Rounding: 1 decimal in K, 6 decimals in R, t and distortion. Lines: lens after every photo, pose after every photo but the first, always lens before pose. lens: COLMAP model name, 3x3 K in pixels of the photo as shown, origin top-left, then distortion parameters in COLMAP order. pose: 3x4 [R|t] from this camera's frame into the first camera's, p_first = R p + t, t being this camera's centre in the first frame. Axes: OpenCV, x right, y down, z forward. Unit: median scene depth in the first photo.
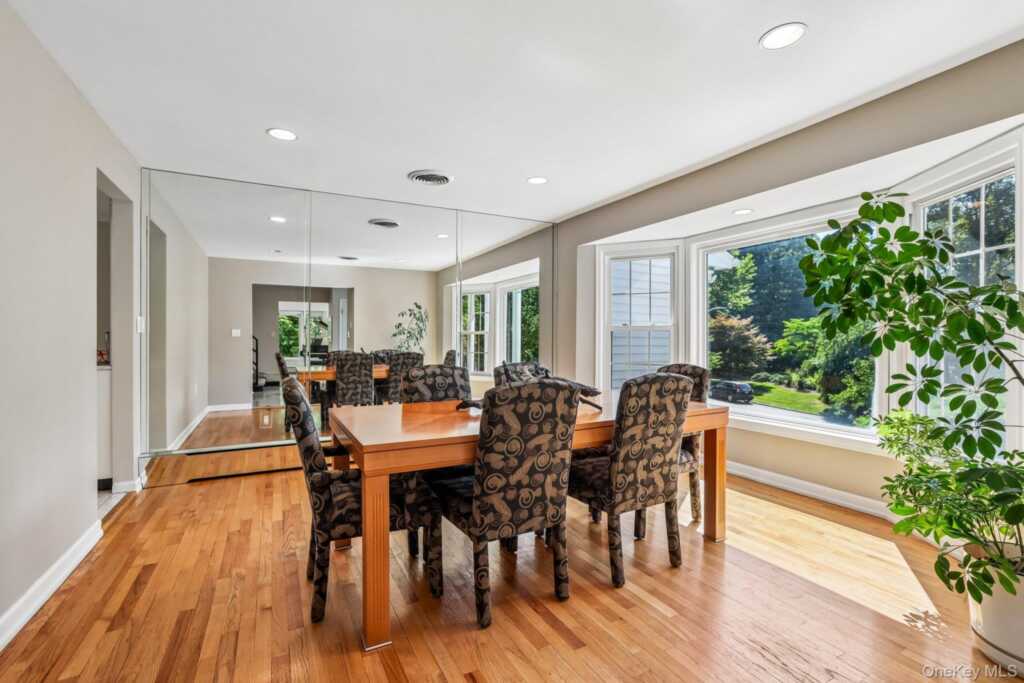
lens RADIAL K [[466.4, 0, 514.4], [0, 466.4, 349.7], [0, 0, 1]] dist [-0.004250, 0.003395]
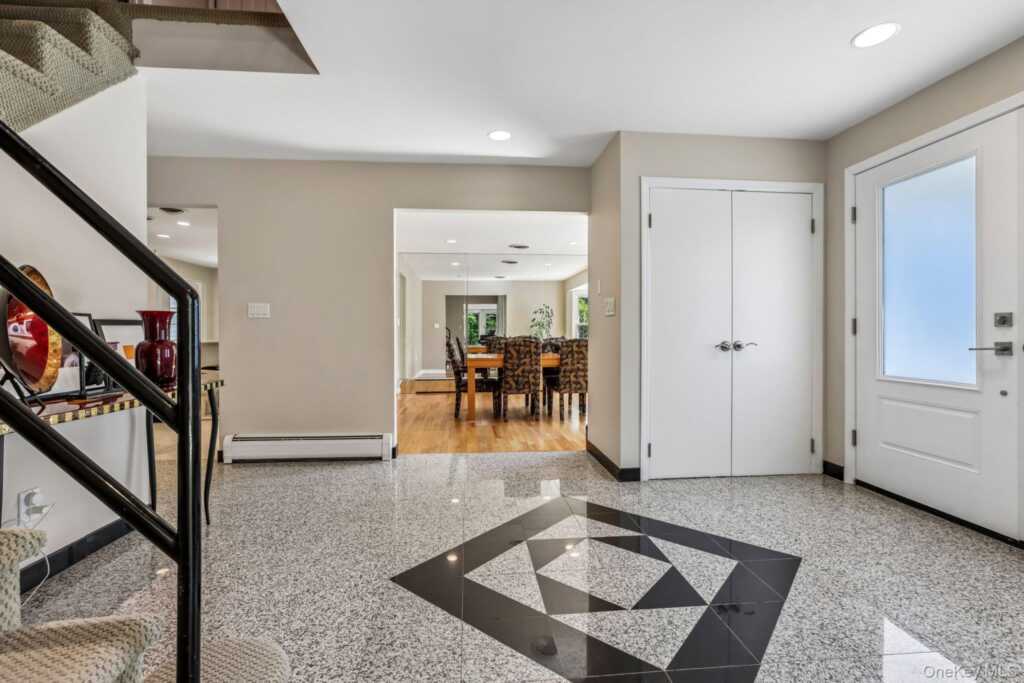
lens RADIAL K [[466.4, 0, 515.4], [0, 466.4, 337.1], [0, 0, 1]] dist [-0.004250, 0.003395]
pose [[0.930367, 0.001896, -0.366626, 0.913878], [-0.006237, 0.999924, -0.010655, 0.071069], [0.366578, 0.012200, 0.930308, -1.478693]]
